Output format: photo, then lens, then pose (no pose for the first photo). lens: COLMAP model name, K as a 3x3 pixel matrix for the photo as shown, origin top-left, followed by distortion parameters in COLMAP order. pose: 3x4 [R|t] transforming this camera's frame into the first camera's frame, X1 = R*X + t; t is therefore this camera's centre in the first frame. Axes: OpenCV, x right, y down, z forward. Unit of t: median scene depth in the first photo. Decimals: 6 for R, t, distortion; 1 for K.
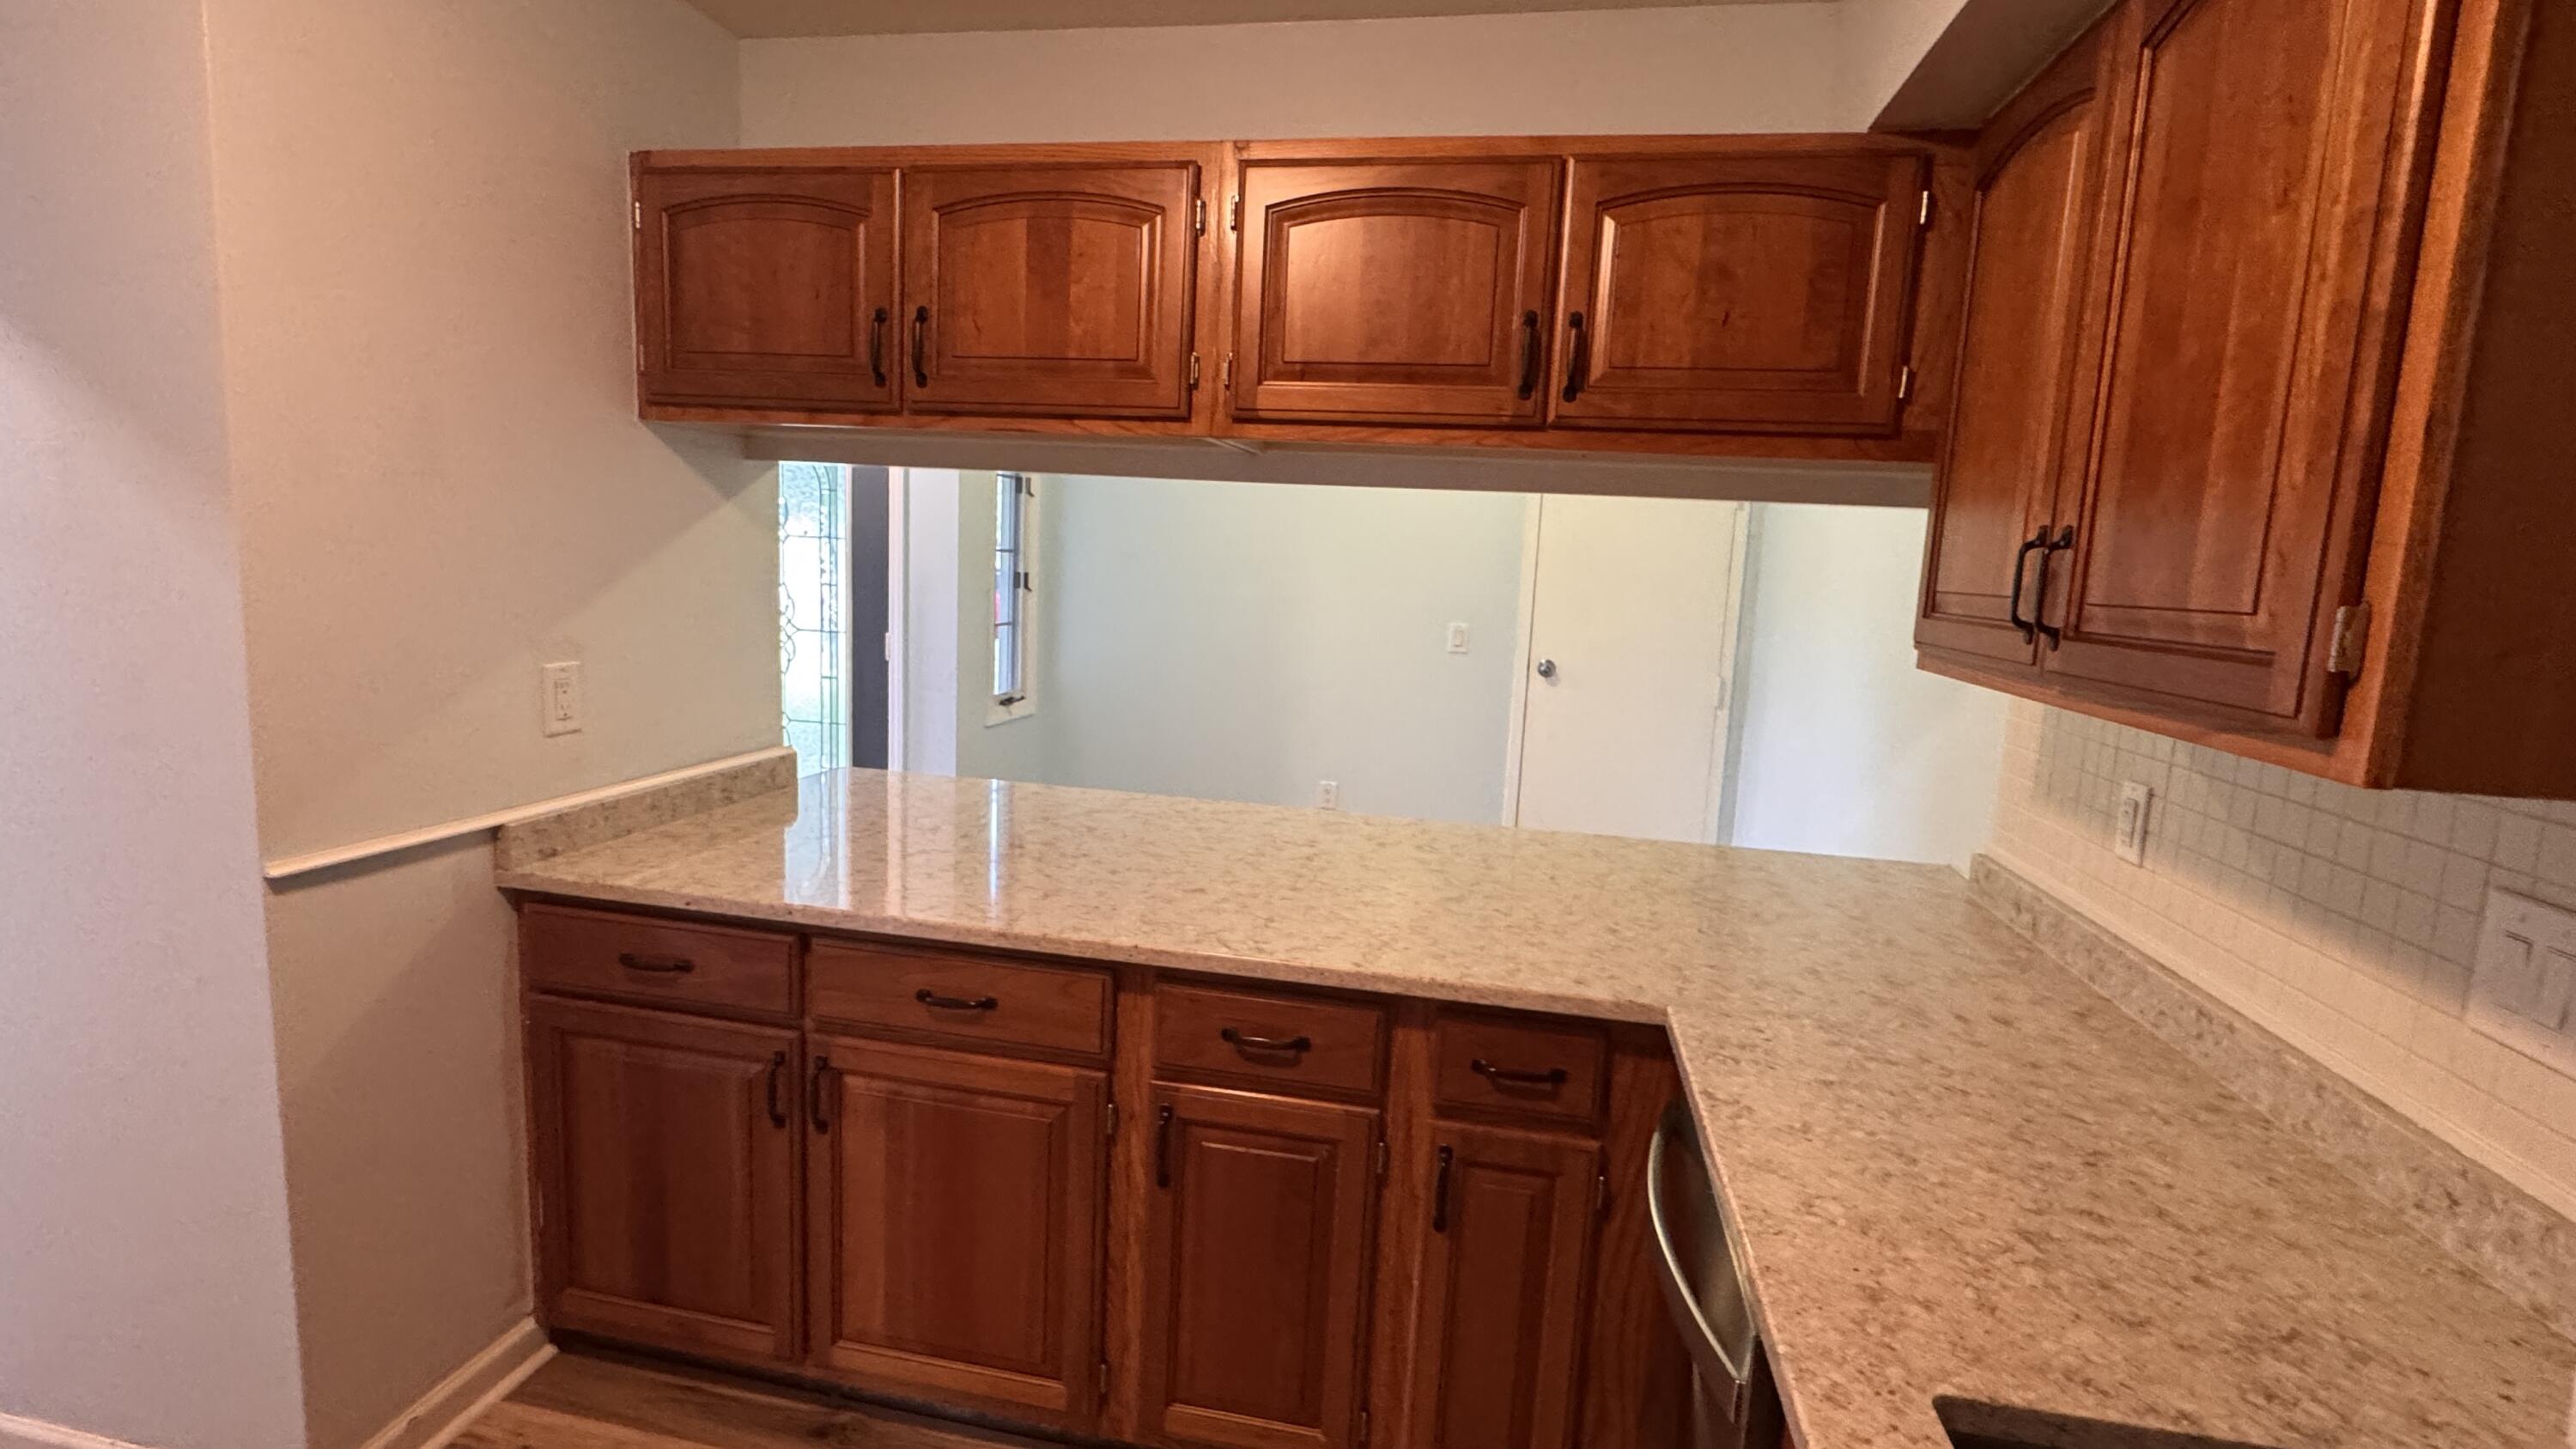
lens RADIAL K [[1196.6, 0, 1289.8], [0, 1196.6, 721.4], [0, 0, 1]] dist [-0.008561, 0.001381]
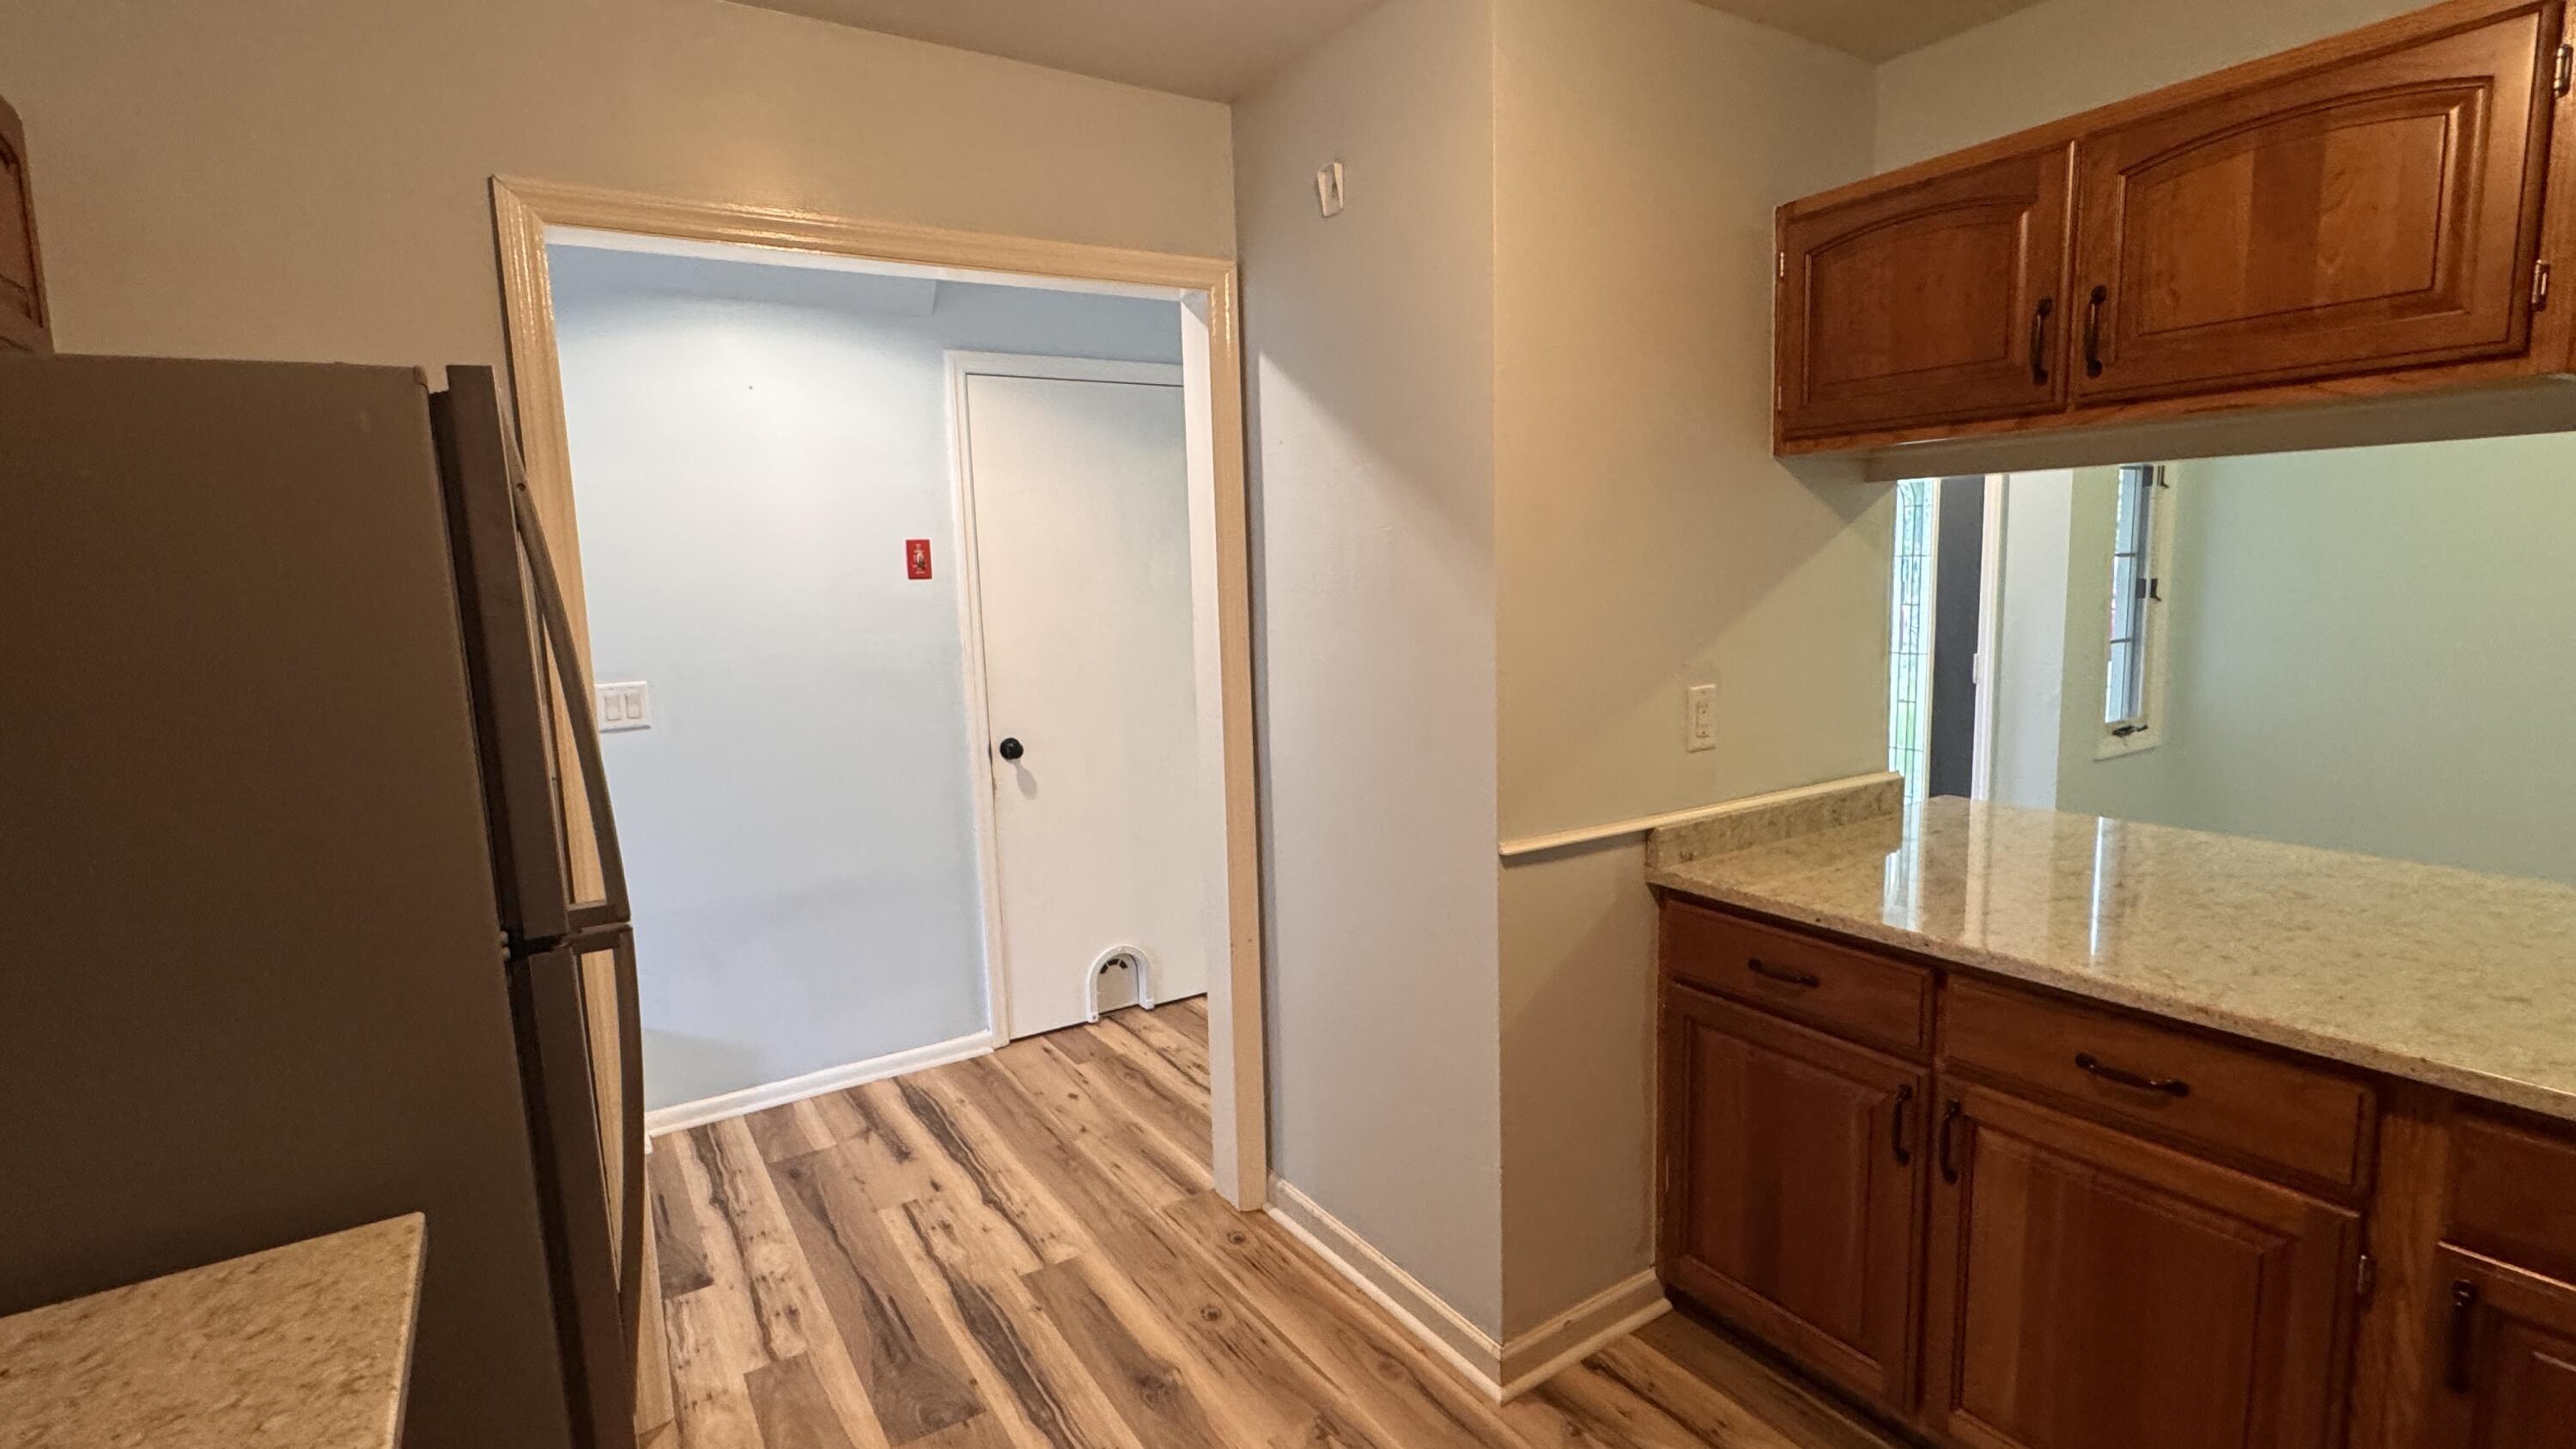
lens RADIAL K [[1196.6, 0, 1296.0], [0, 1196.6, 722.5], [0, 0, 1]] dist [-0.008561, 0.001381]
pose [[0.691379, 0.021729, -0.722165, -0.073234], [-0.035300, 0.999370, -0.003725, 0.002372], [0.721629, 0.028068, 0.691711, -0.037710]]
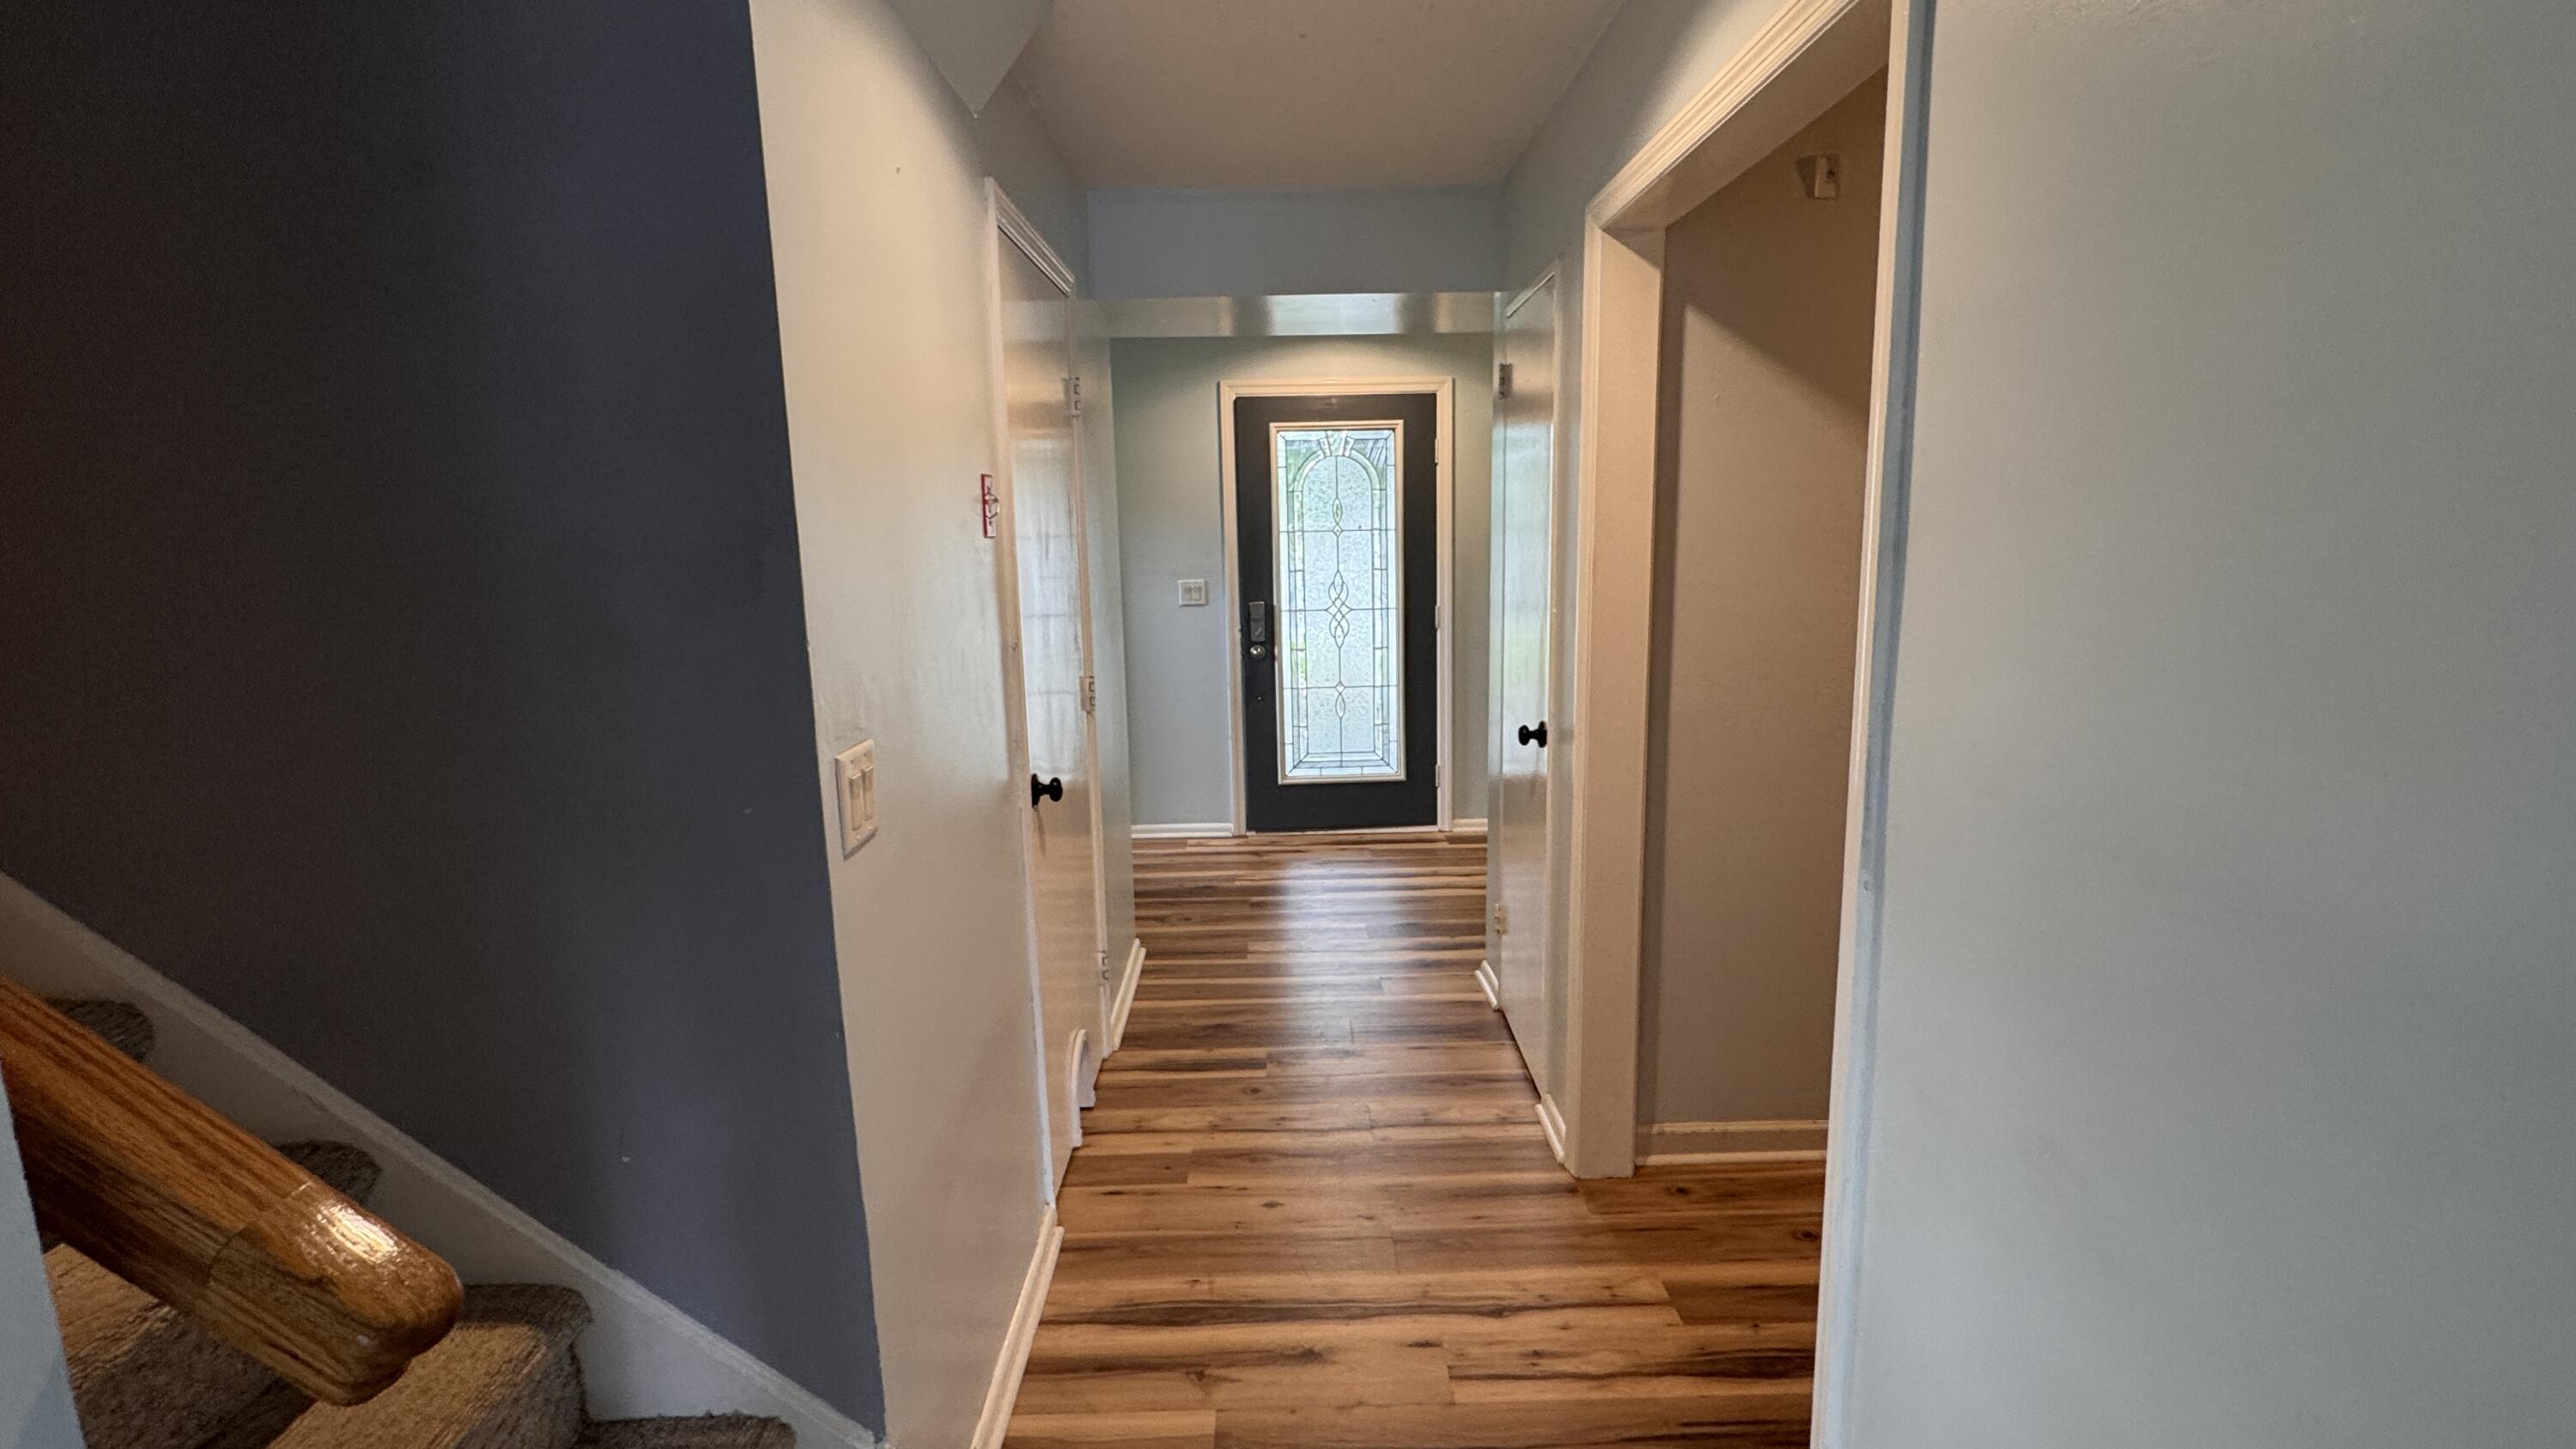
lens RADIAL K [[1196.6, 0, 1291.4], [0, 1196.6, 739.1], [0, 0, 1]] dist [-0.008561, 0.001381]
pose [[0.975023, -0.098631, 0.199002, -0.547554], [0.090601, 0.994677, 0.049087, -0.008704], [-0.202784, -0.029831, 0.978769, -0.130428]]
